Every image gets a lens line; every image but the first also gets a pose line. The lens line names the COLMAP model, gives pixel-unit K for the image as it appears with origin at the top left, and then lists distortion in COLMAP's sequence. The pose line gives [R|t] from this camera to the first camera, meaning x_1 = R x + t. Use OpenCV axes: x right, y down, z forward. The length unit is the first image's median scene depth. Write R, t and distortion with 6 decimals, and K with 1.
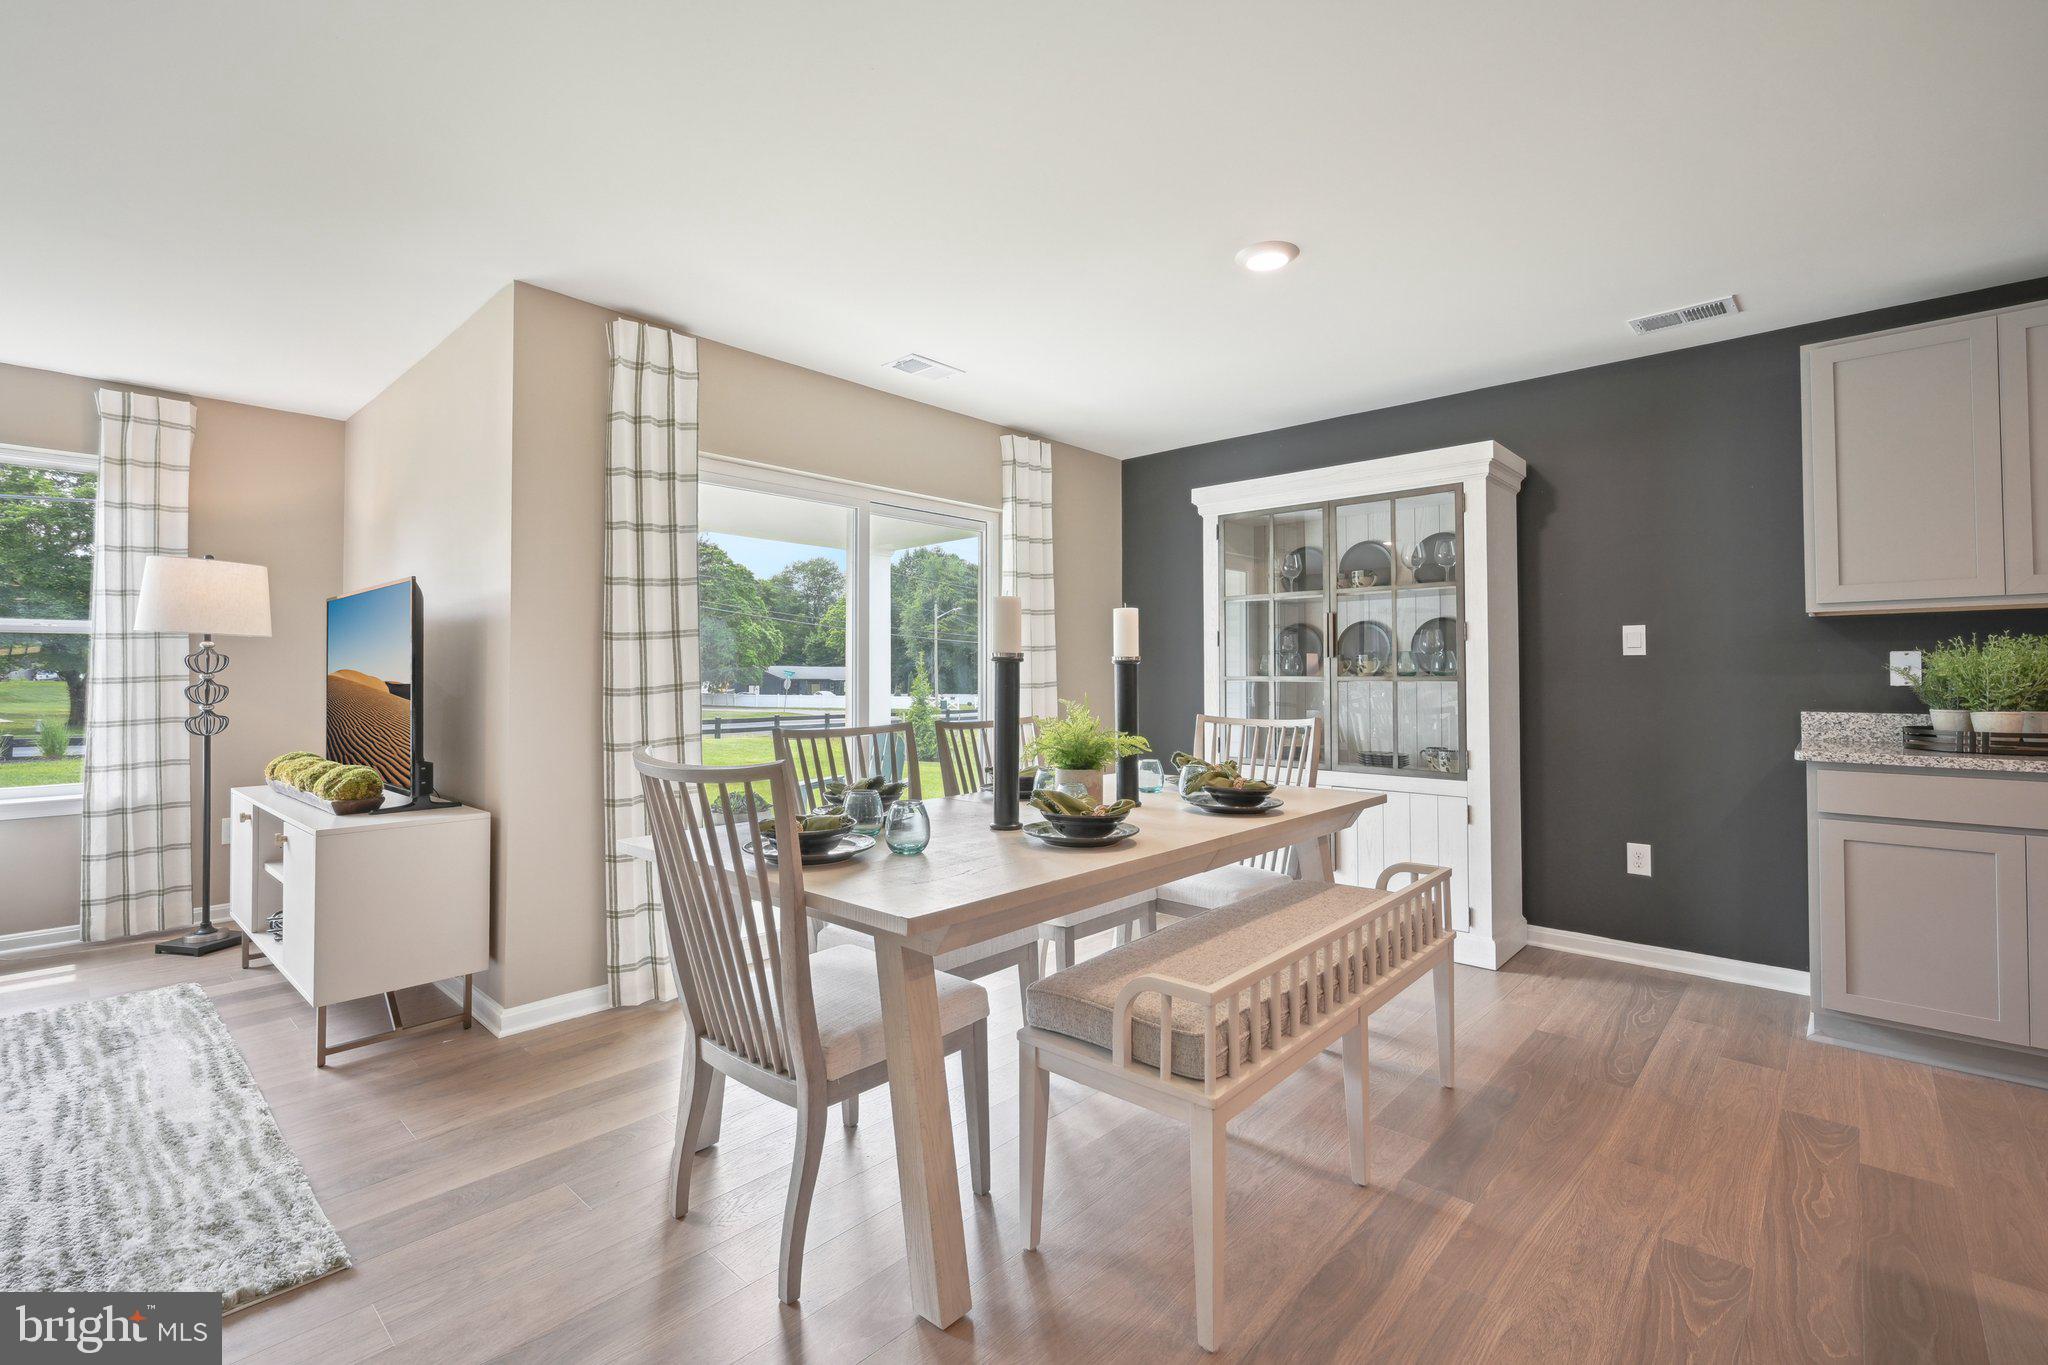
lens RADIAL K [[899.5, 0, 992.8], [0, 899.5, 655.1], [0, 0, 1]] dist [-0.001930, -0.000359]
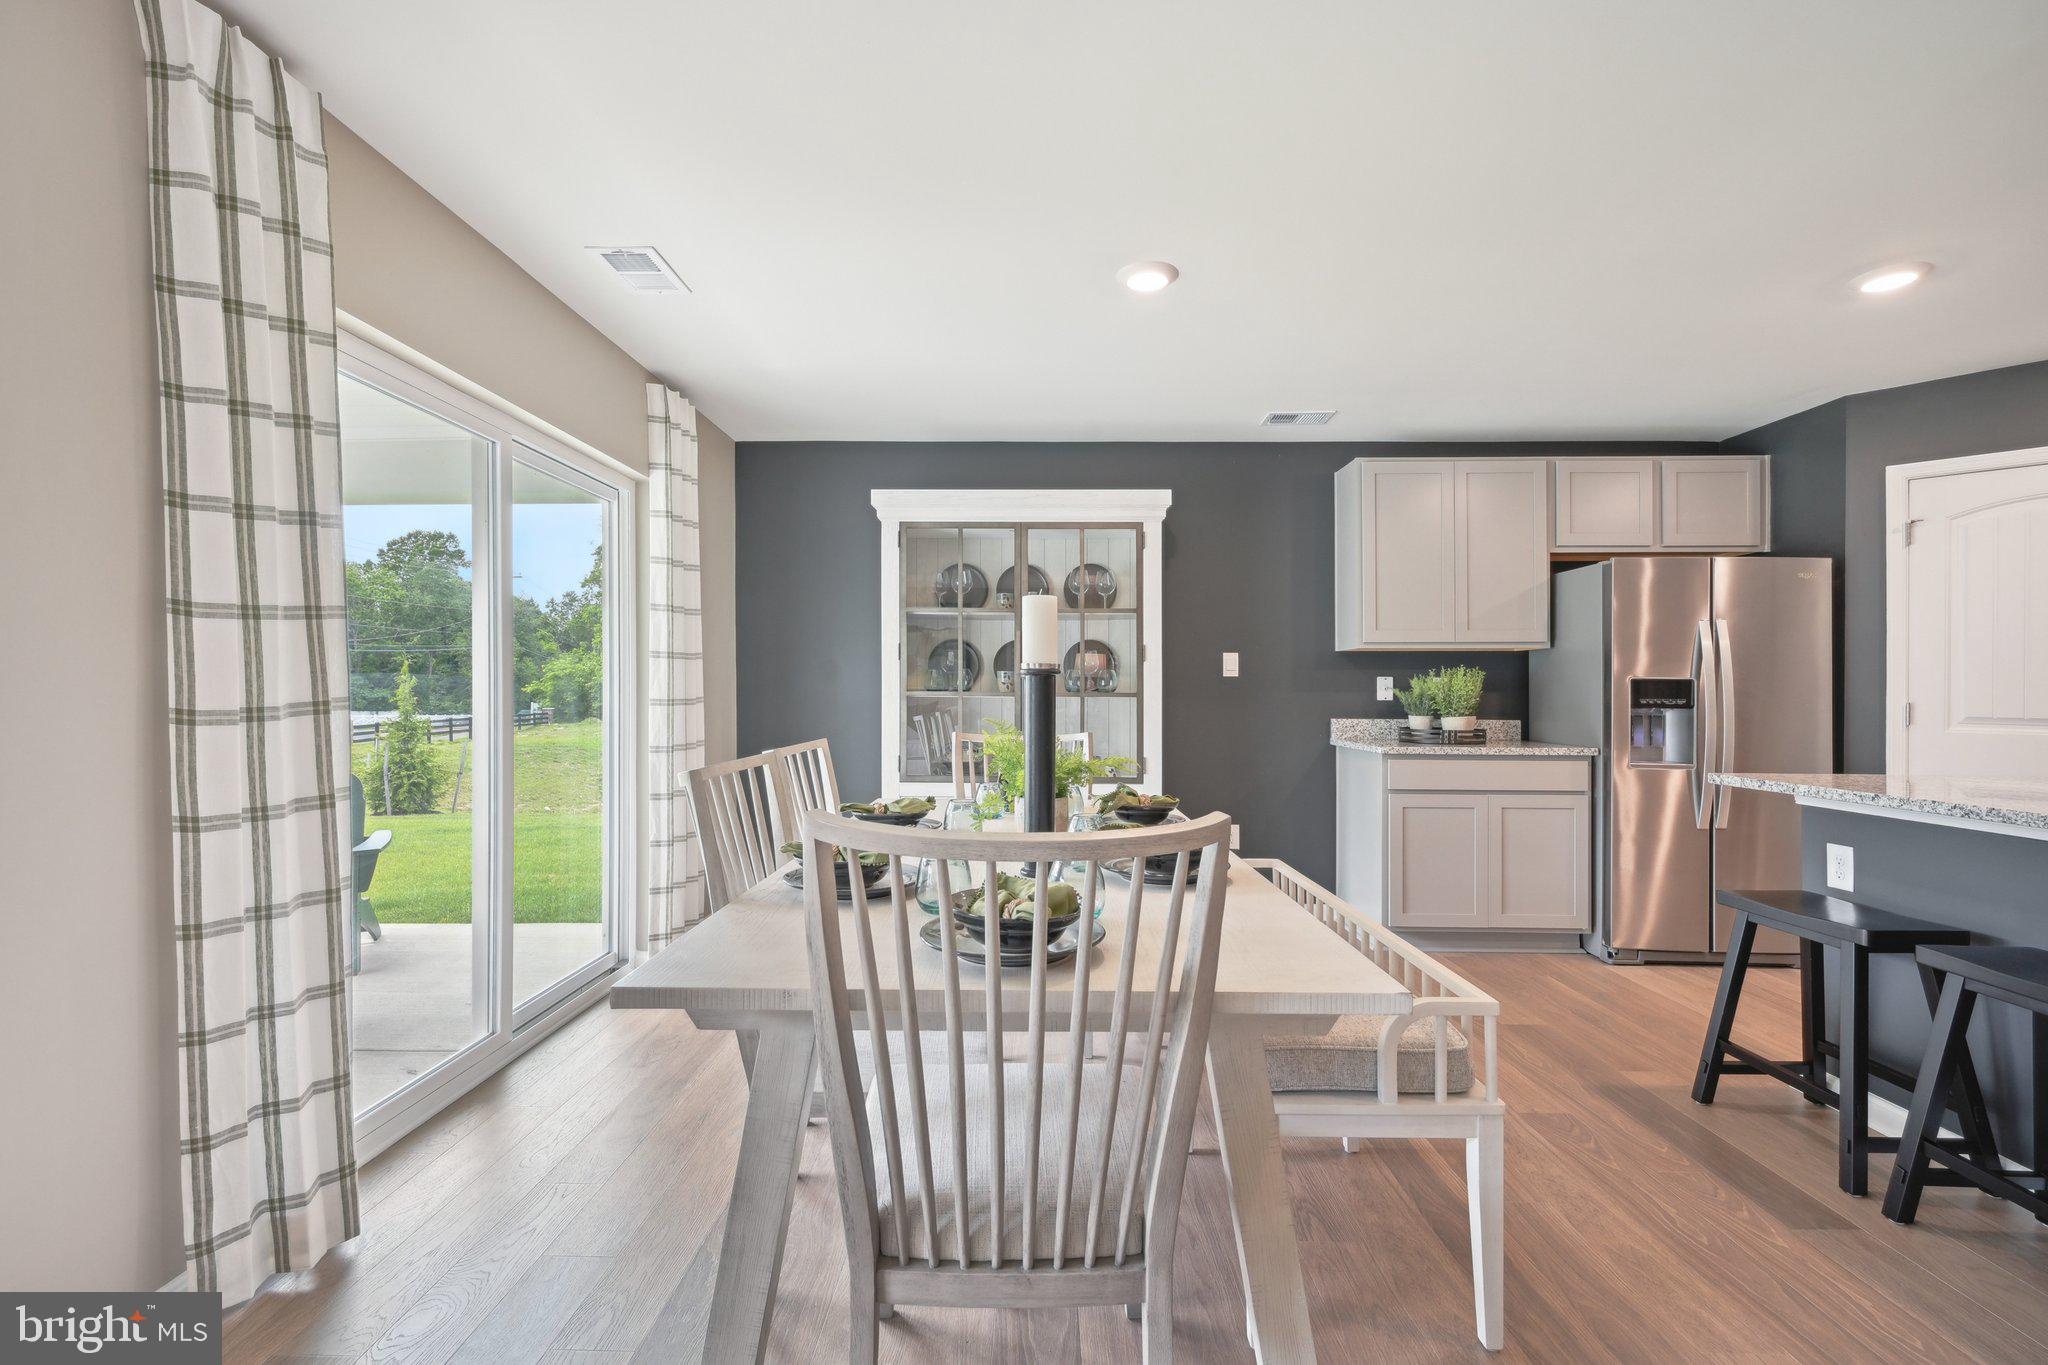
lens RADIAL K [[899.5, 0, 1022.8], [0, 899.5, 681.8], [0, 0, 1]] dist [-0.001930, -0.000359]
pose [[0.740997, 0.011950, 0.671402, -0.394713], [-0.020230, 0.999785, 0.004533, 0.008470], [-0.671203, -0.016942, 0.741080, 0.285556]]
